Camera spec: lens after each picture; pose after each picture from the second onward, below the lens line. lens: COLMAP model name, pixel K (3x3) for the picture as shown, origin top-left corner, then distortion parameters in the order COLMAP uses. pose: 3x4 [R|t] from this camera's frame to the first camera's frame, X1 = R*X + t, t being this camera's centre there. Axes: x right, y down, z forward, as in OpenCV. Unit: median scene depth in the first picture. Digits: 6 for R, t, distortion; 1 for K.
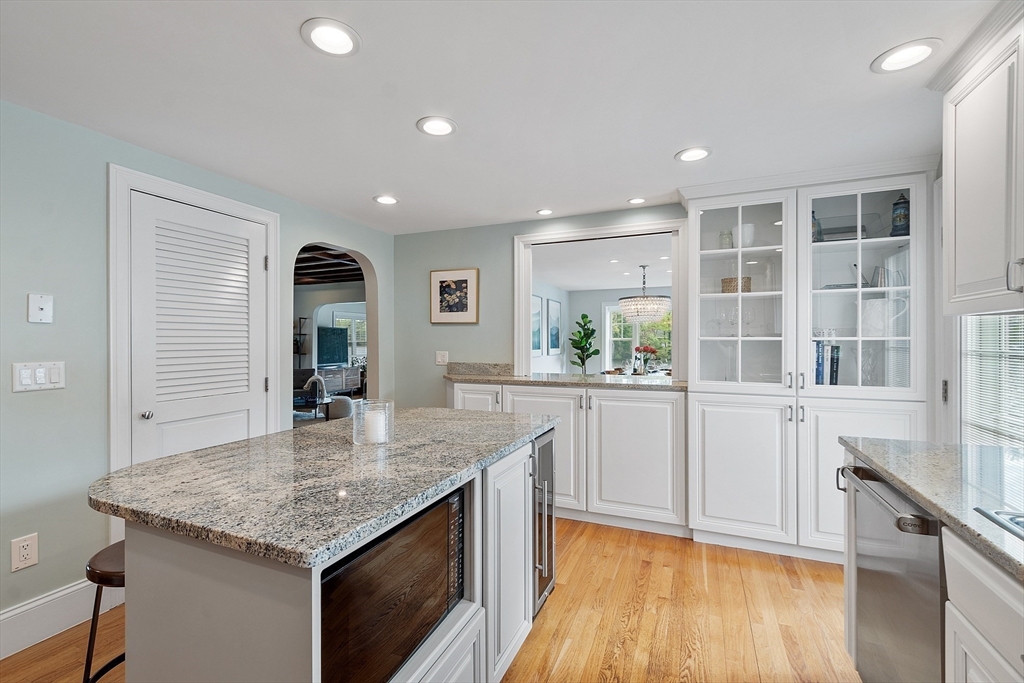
lens RADIAL K [[438.0, 0, 511.1], [0, 438.0, 343.7], [0, 0, 1]] dist [-0.000139, -0.000017]
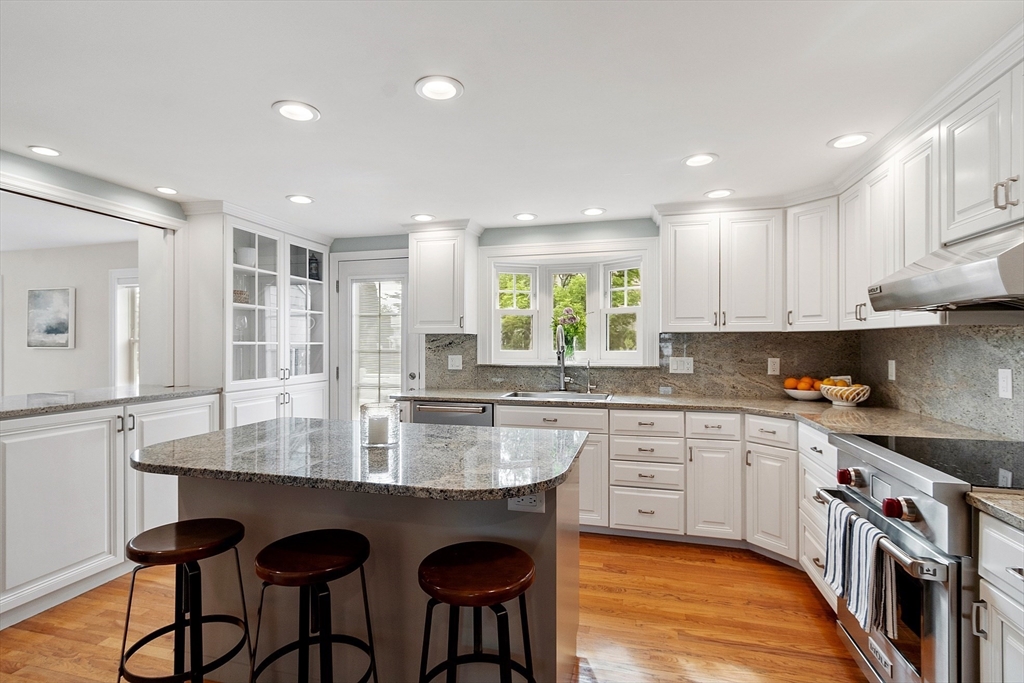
lens RADIAL K [[505.9, 0, 501.5], [0, 505.9, 340.3], [0, 0, 1]] dist [0.001179, -0.002308]
pose [[-0.133531, 0.006383, 0.991024, -0.835497], [0.005230, 0.999970, -0.005735, -0.007218], [-0.991031, 0.004417, -0.133560, 0.452496]]
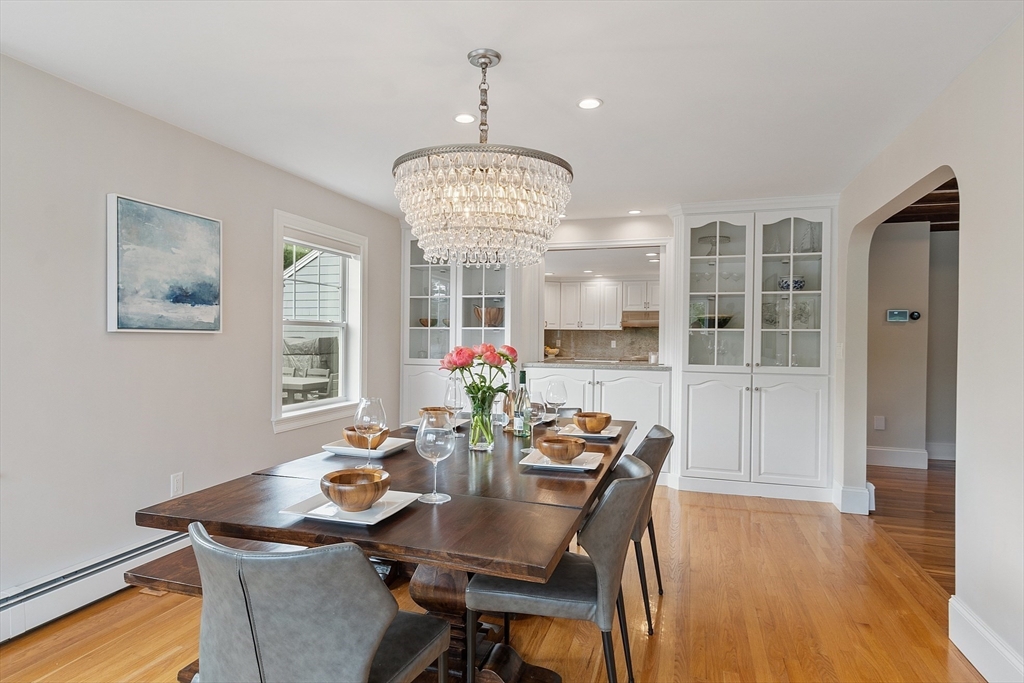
lens RADIAL K [[551.2, 0, 513.1], [0, 551.2, 343.4], [0, 0, 1]] dist [-0.026200, -0.000169]
pose [[-0.994654, -0.007716, -0.102974, 0.562031], [-0.009533, 0.999807, 0.017170, -0.001655], [0.102822, 0.018060, -0.994536, 2.612685]]
